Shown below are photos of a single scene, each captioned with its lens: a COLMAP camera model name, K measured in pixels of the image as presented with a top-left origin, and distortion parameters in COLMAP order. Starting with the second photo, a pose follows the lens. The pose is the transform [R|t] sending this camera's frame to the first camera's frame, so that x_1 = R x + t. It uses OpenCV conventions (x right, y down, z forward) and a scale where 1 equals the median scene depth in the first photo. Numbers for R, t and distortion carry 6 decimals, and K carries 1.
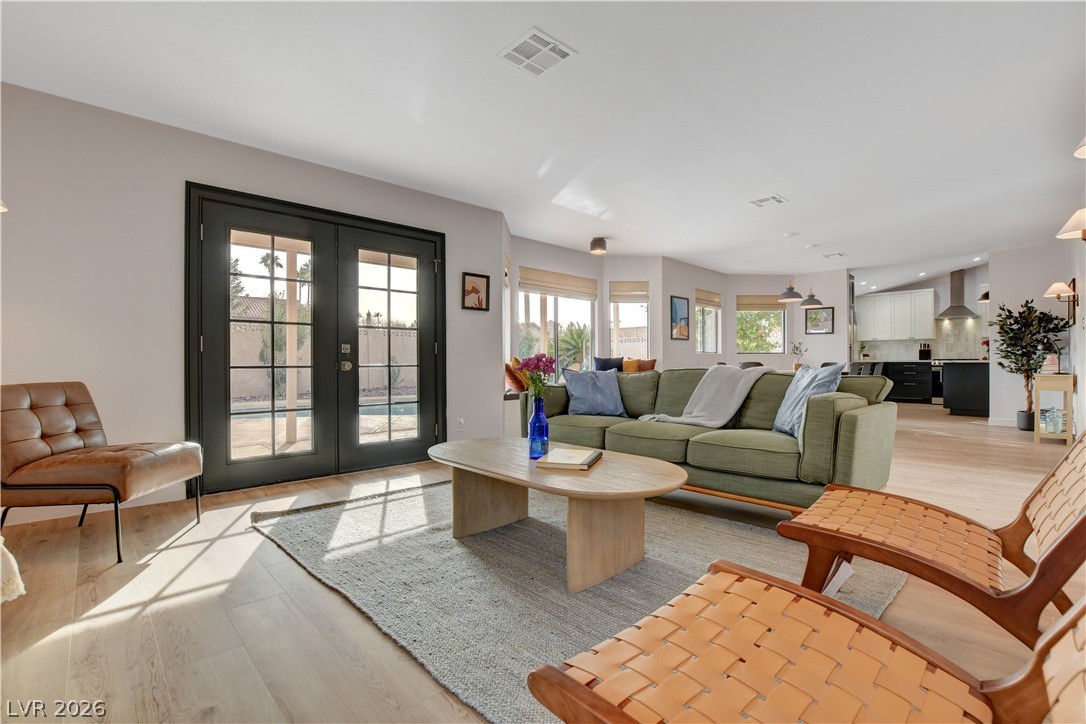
lens RADIAL K [[478.9, 0, 543.0], [0, 478.9, 362.0], [0, 0, 1]] dist [-0.015705, 0.007180]
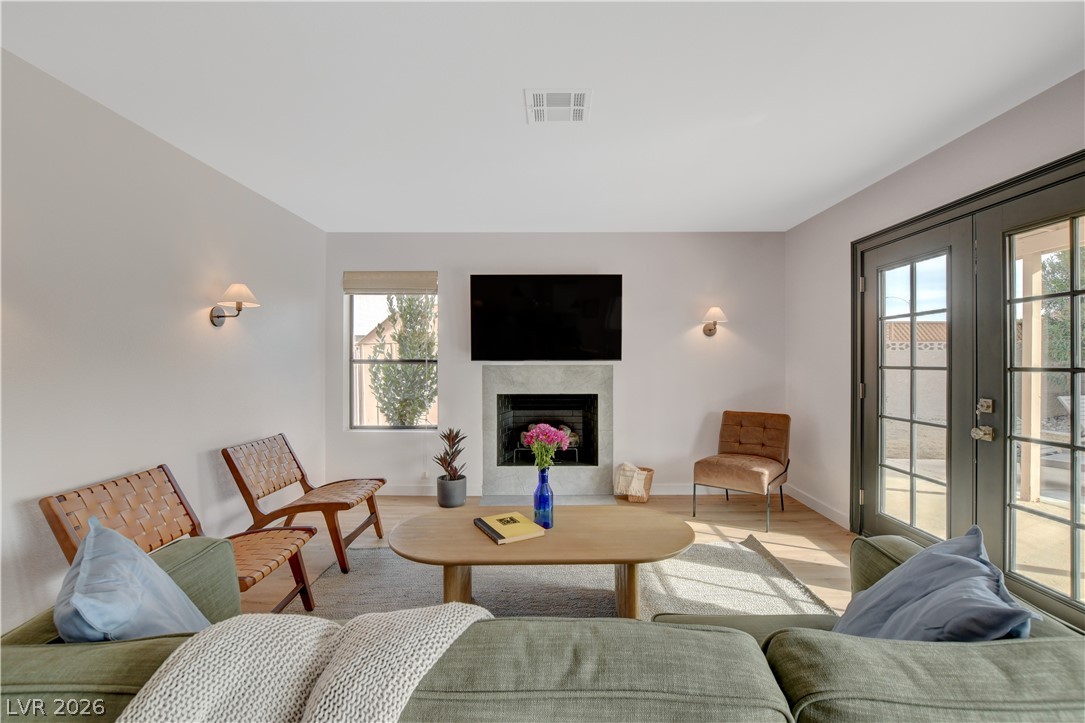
lens RADIAL K [[493.6, 0, 542.5], [0, 493.6, 361.5], [0, 0, 1]] dist [-0.002843, -0.001037]
pose [[-0.678544, 0.007144, -0.734525, 0.371267], [0.010268, 0.999947, 0.000240, -0.075172], [0.734488, -0.007379, -0.678582, 0.824217]]
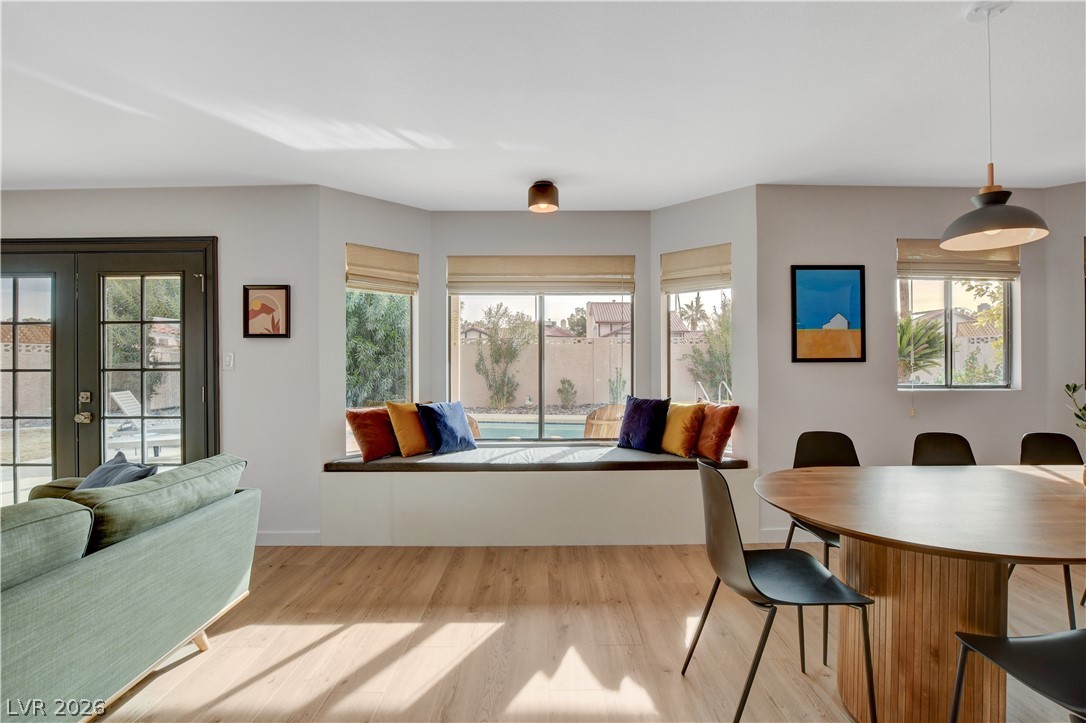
lens RADIAL K [[487.6, 0, 543.0], [0, 487.6, 361.5], [0, 0, 1]] dist [-0.025825, -0.000101]
pose [[0.727246, 0.004658, -0.686361, 0.629372], [0.002114, 0.999957, 0.009027, -0.079751], [0.686374, -0.008016, 0.727205, 0.767167]]
